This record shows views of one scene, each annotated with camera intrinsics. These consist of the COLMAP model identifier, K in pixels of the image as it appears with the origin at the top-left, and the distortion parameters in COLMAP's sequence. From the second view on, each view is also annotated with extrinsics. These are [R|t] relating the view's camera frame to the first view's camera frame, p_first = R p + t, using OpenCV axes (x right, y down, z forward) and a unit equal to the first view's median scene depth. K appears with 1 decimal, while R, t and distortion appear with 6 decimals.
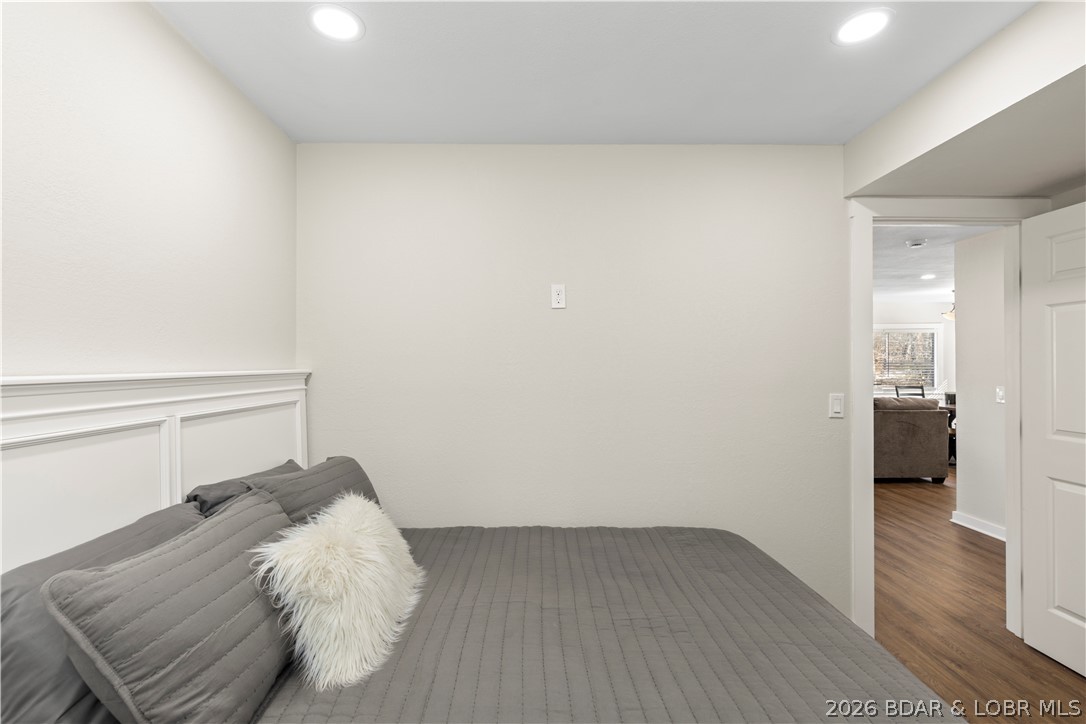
lens RADIAL K [[488.0, 0, 543.0], [0, 488.0, 362.0], [0, 0, 1]] dist [0.011824, -0.000138]
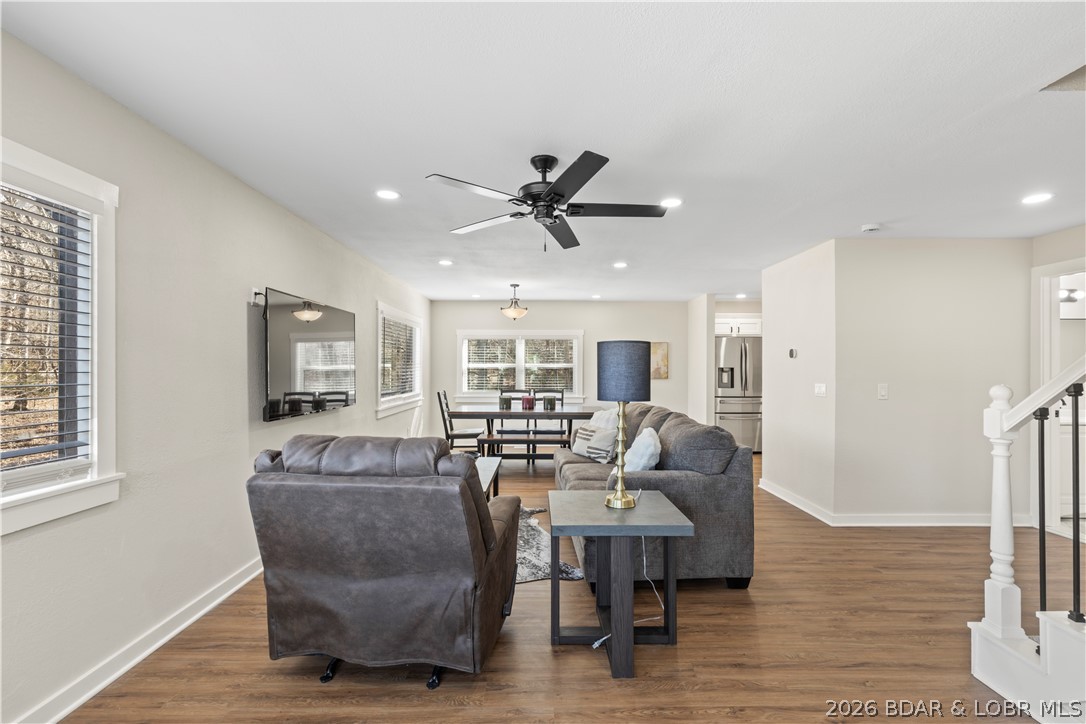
lens RADIAL K [[488.0, 0, 543.0], [0, 488.0, 362.0], [0, 0, 1]] dist [0.011824, -0.000138]
pose [[0.000372, 0.009190, 0.999958, -0.143331], [-0.007864, 0.999927, -0.009187, 0.013655], [-0.999969, -0.007860, 0.000444, 1.584820]]
